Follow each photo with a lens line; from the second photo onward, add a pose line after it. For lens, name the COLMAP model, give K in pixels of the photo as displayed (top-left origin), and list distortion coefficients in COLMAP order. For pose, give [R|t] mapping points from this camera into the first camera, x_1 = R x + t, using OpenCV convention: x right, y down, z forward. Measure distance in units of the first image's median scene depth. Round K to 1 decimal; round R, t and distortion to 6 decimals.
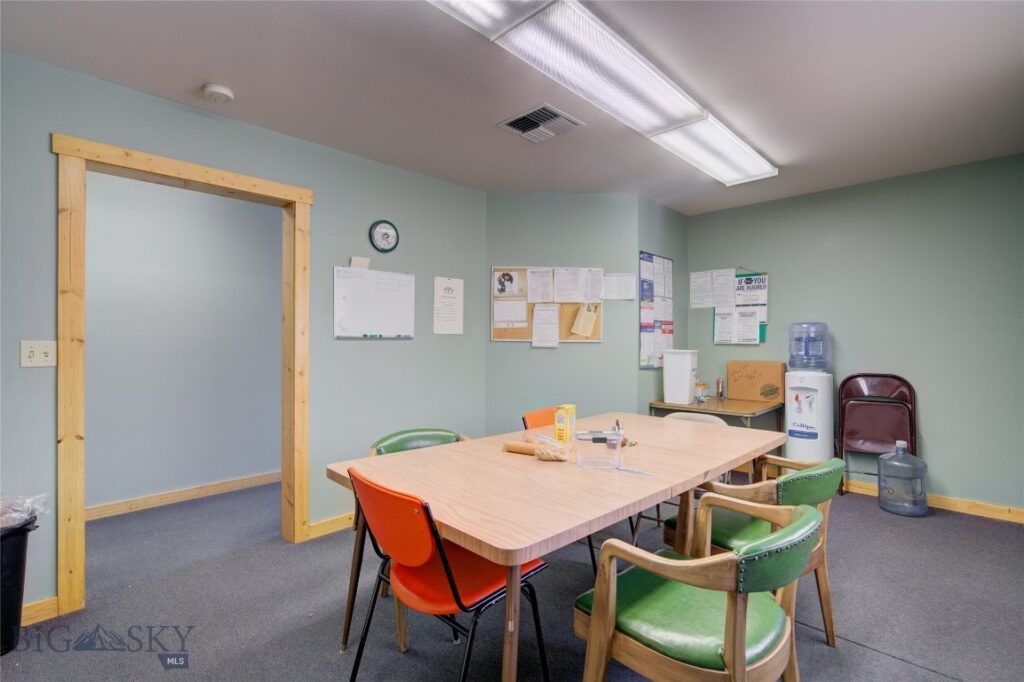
lens RADIAL K [[469.3, 0, 504.9], [0, 469.3, 340.8], [0, 0, 1]] dist [-0.000053, 0.000020]
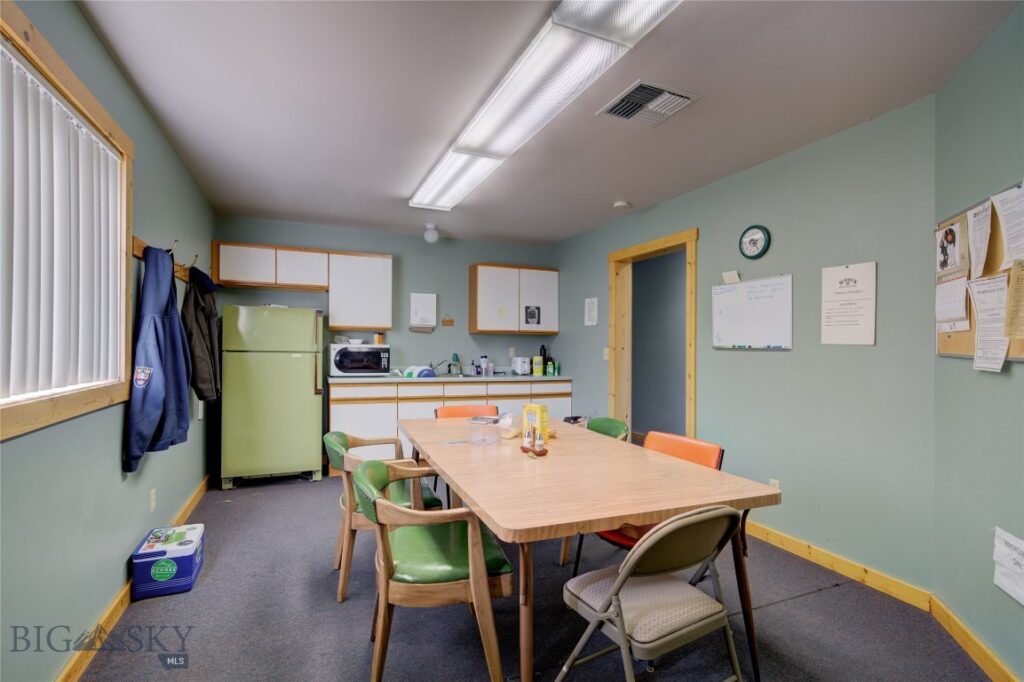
lens RADIAL K [[469.3, 0, 505.0], [0, 469.3, 342.3], [0, 0, 1]] dist [-0.000053, 0.000020]
pose [[-0.356607, -0.004653, -0.934243, 0.775572], [-0.011021, 0.999939, -0.000773, -0.012541], [0.934189, 0.010021, -0.356637, 0.827768]]
